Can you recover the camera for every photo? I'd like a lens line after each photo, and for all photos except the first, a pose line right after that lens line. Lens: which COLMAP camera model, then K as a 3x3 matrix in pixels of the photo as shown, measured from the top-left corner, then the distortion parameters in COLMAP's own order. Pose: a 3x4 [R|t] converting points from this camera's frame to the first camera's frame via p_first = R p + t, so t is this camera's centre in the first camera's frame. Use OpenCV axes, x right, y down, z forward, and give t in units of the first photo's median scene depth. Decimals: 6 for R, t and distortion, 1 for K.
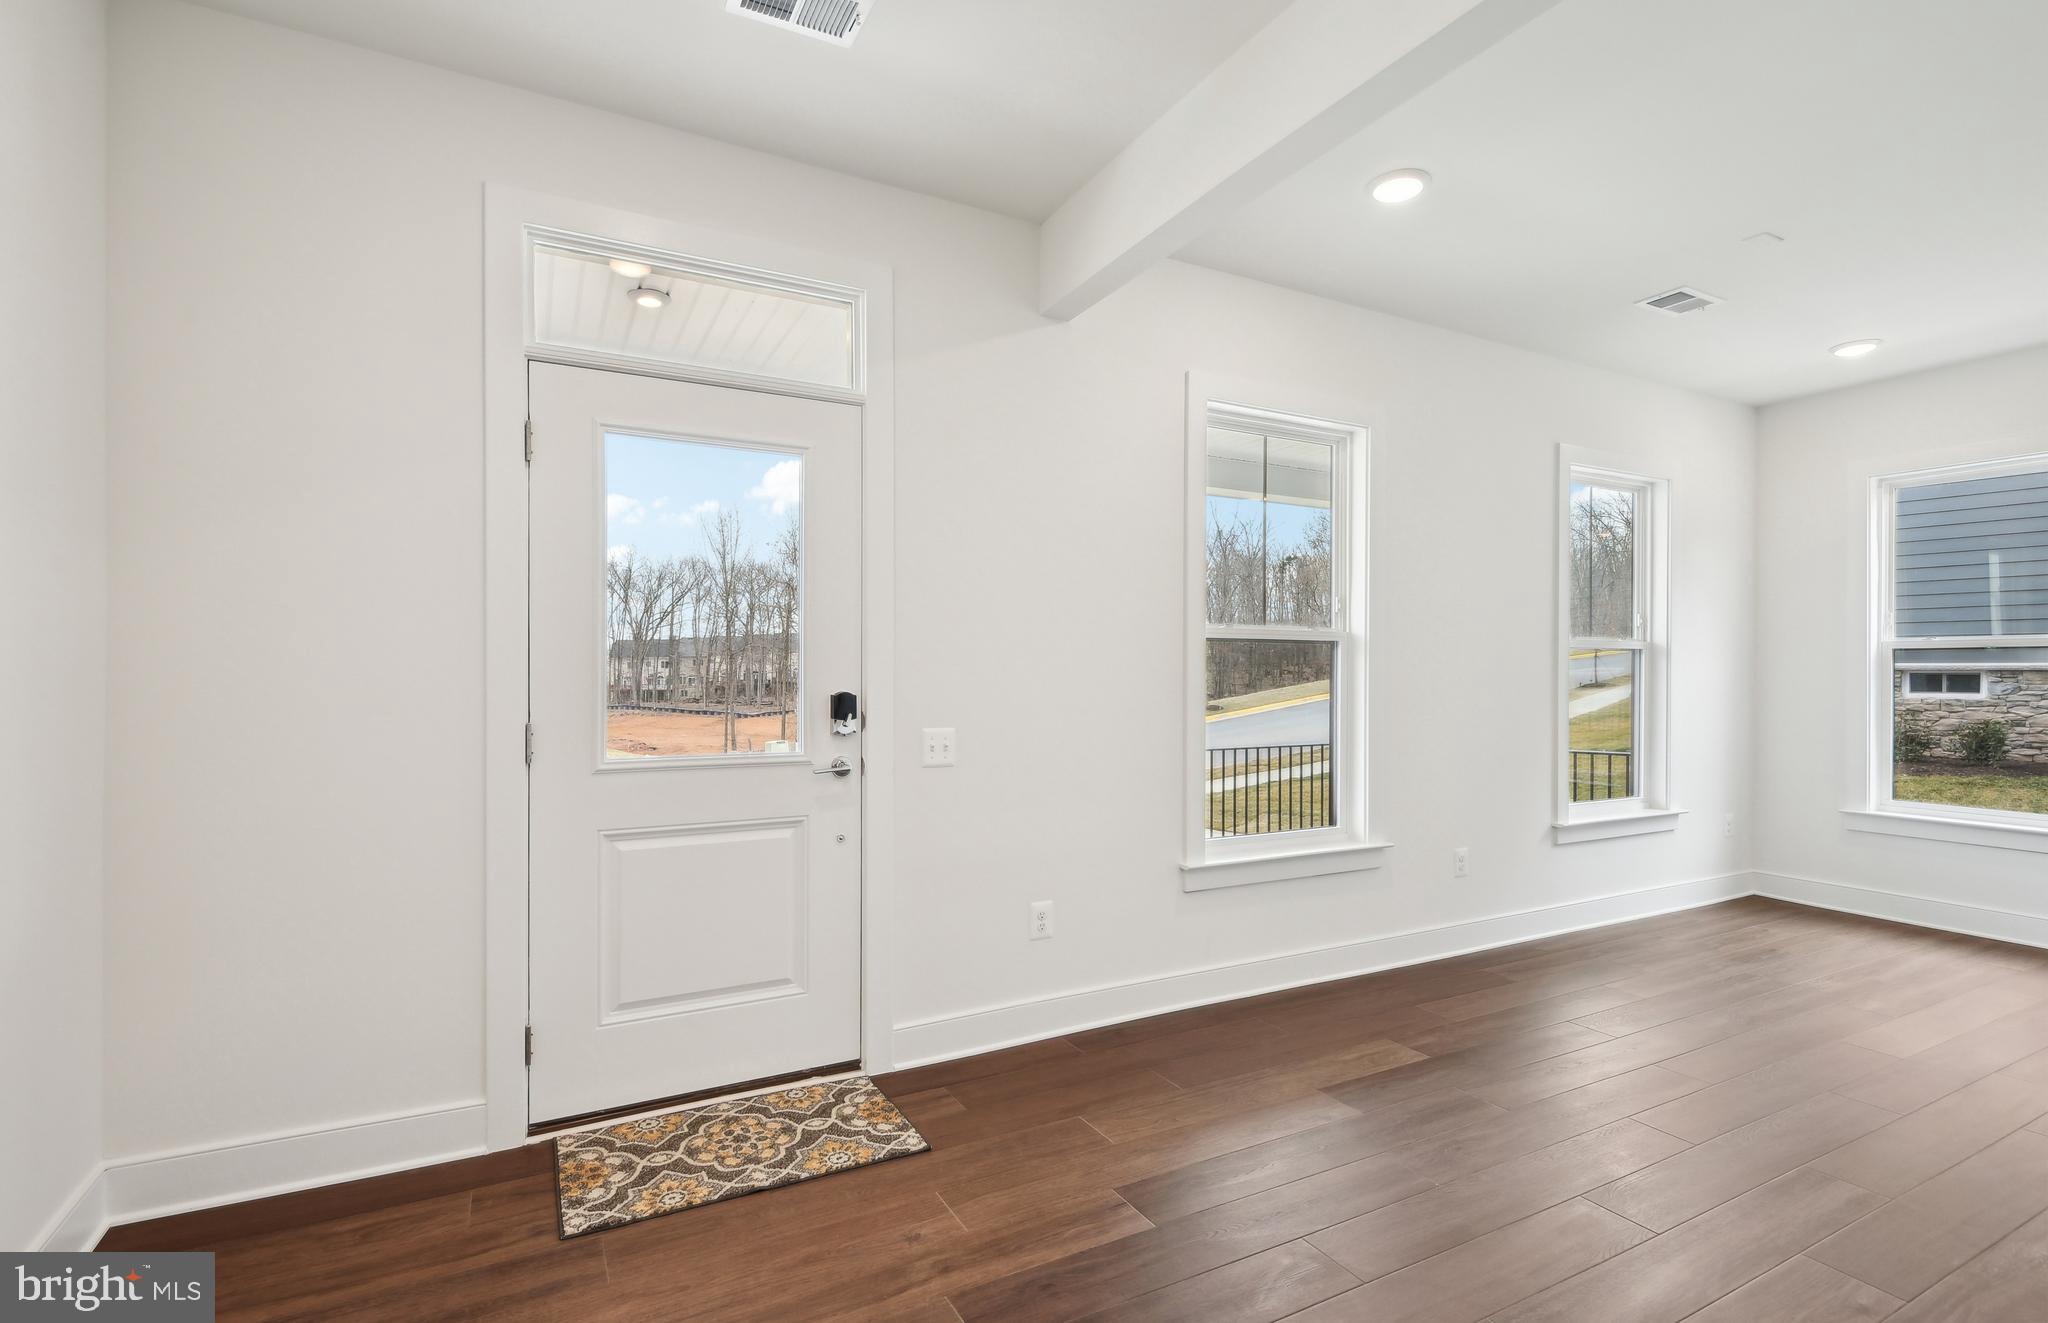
lens RADIAL K [[946.1, 0, 1014.1], [0, 946.1, 656.7], [0, 0, 1]] dist [0.001077, -0.000448]
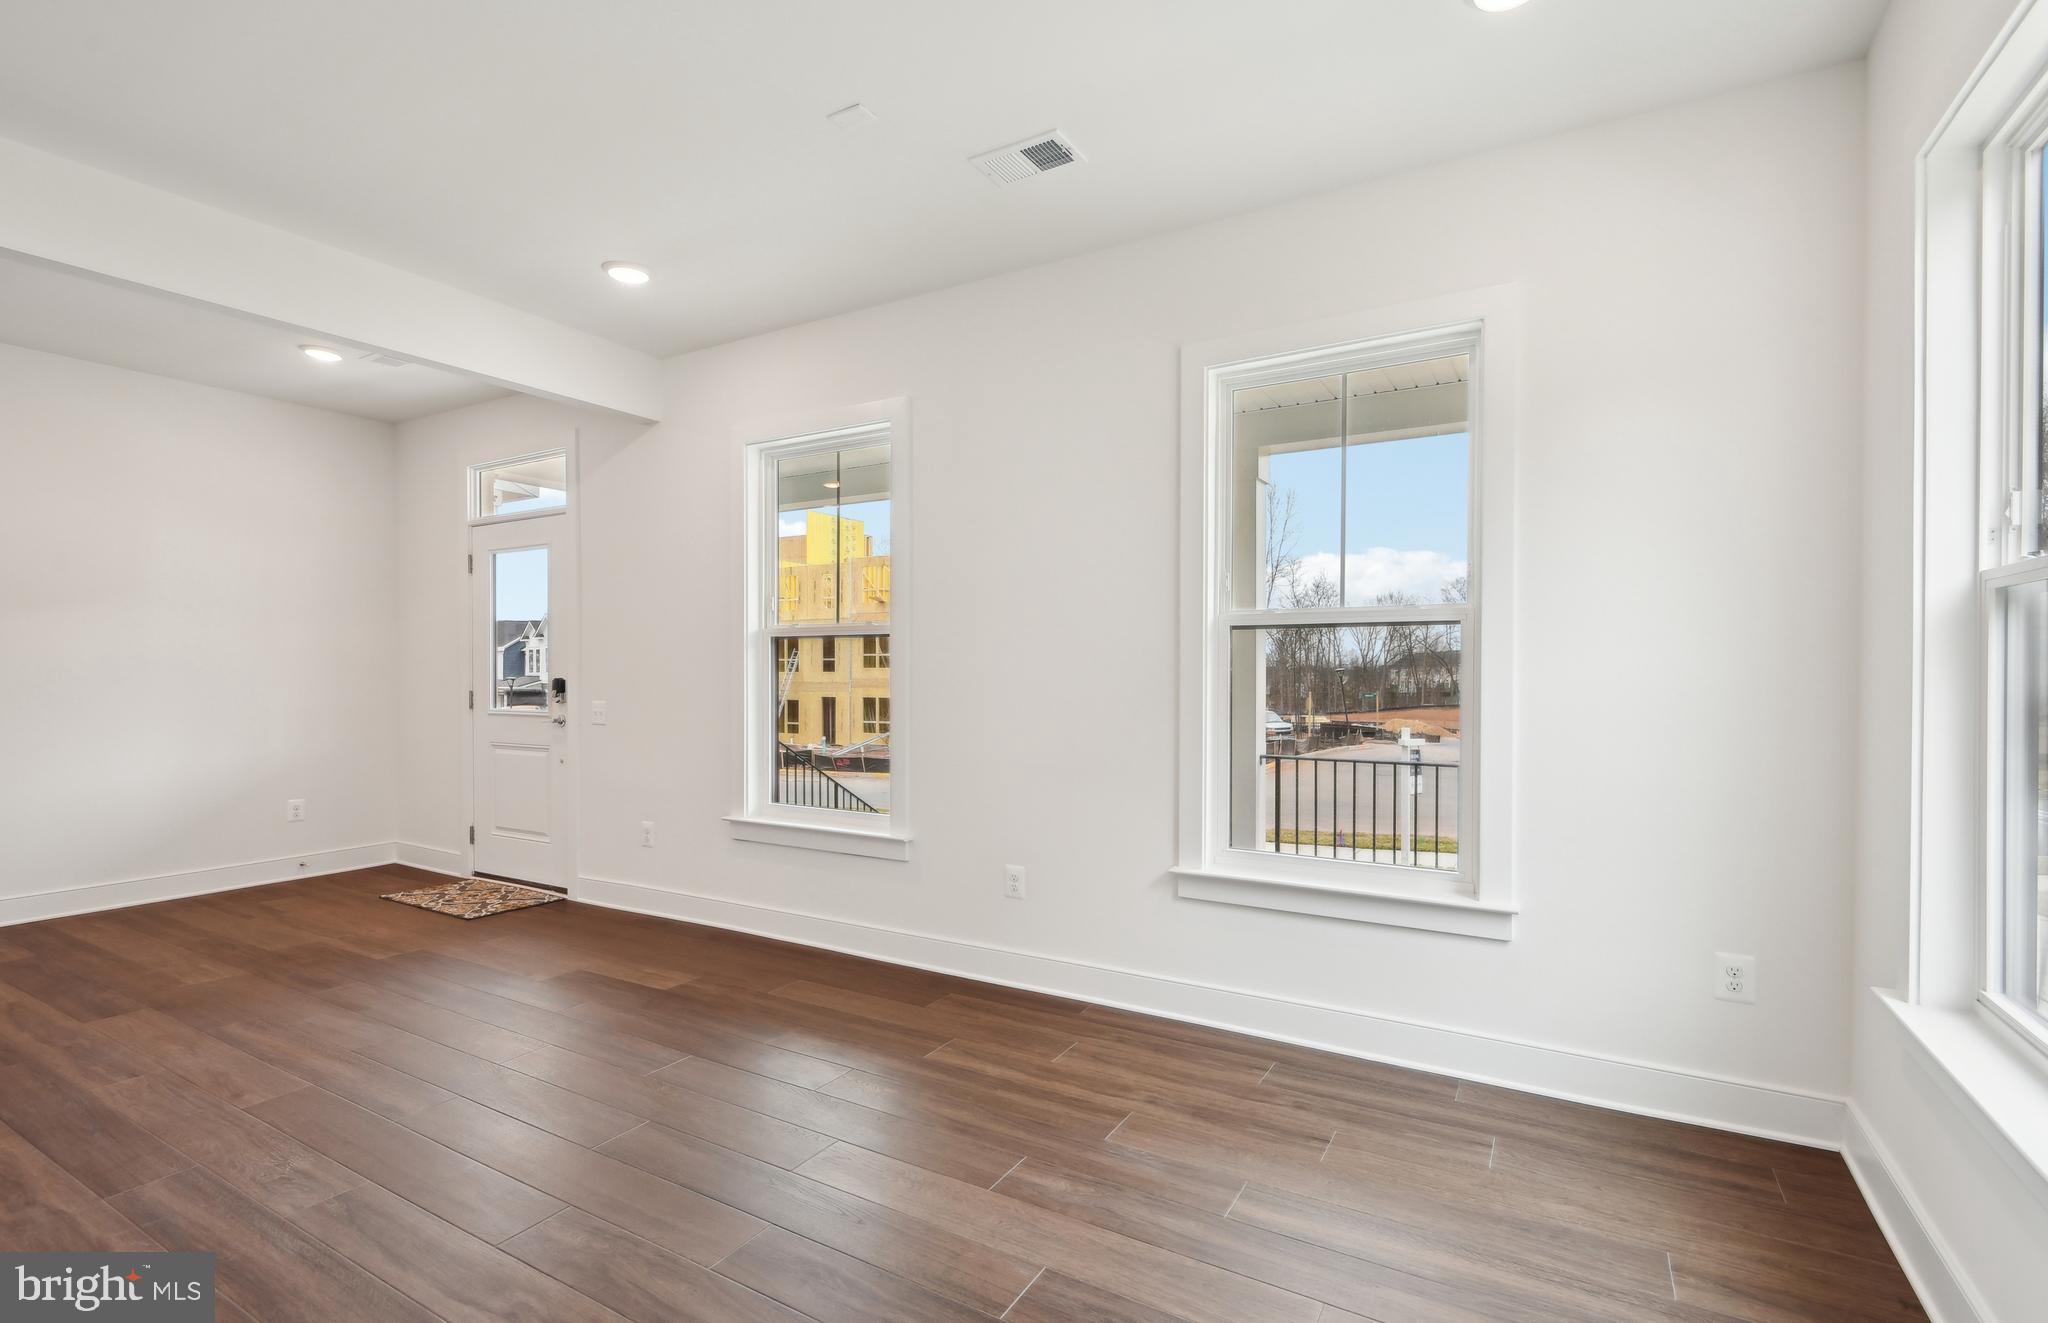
lens RADIAL K [[932.5, 0, 1015.9], [0, 932.5, 665.1], [0, 0, 1]] dist [-0.002919, -0.000501]
pose [[0.535422, -0.006563, -0.844559, 1.302242], [0.014813, 0.999889, 0.001621, 0.017669], [0.844455, -0.013378, 0.535459, 0.591540]]
